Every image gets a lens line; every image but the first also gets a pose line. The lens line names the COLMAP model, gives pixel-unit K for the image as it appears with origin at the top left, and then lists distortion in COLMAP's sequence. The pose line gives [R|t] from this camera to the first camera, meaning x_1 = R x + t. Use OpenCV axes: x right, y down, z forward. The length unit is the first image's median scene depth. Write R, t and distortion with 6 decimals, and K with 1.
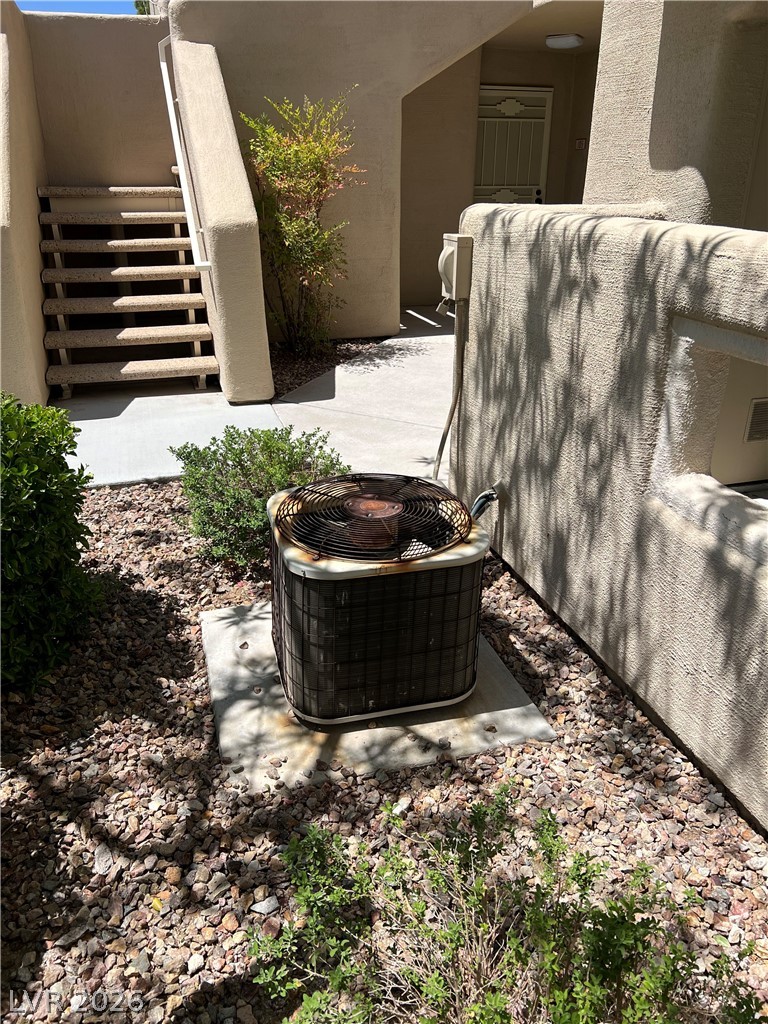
lens RADIAL K [[780.7, 0, 382.8], [0, 780.7, 510.7], [0, 0, 1]] dist [0.005889, 0.000547]
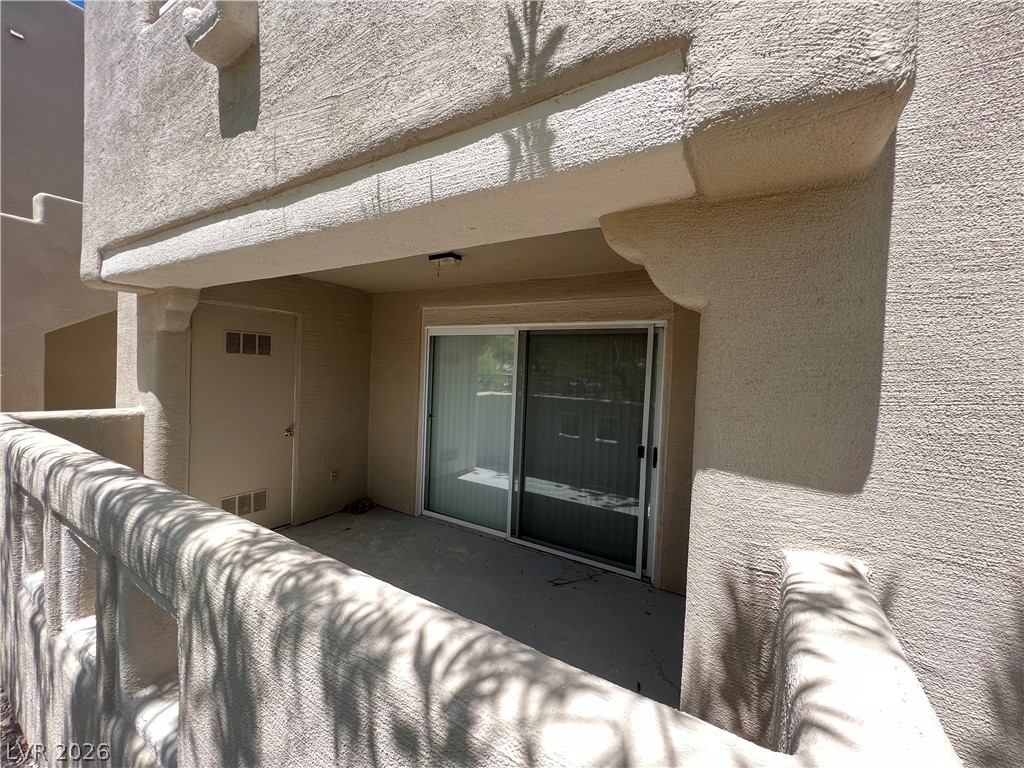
lens RADIAL K [[412.8, 0, 512.7], [0, 412.8, 383.1], [0, 0, 1]] dist [-0.002670, 0.000339]
pose [[0.744789, -0.000462, 0.667300, 0.392107], [0.234923, 0.936162, -0.261556, 0.038921], [-0.624580, 0.351568, 0.697352, -0.349786]]
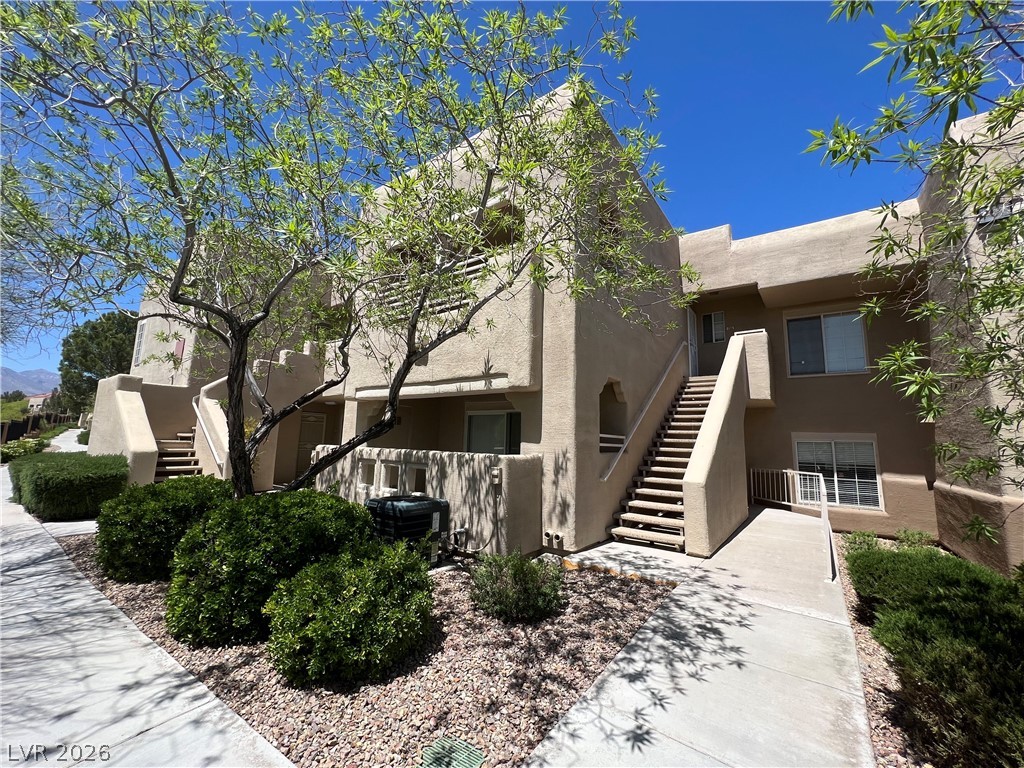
lens RADIAL K [[412.8, 0, 510.4], [0, 412.8, 381.3], [0, 0, 1]] dist [-0.002670, 0.000339]
pose [[0.801229, 0.103767, 0.589292, -0.514073], [0.216818, 0.867570, -0.447563, 0.714884], [-0.557694, 0.486370, 0.672623, -1.686788]]
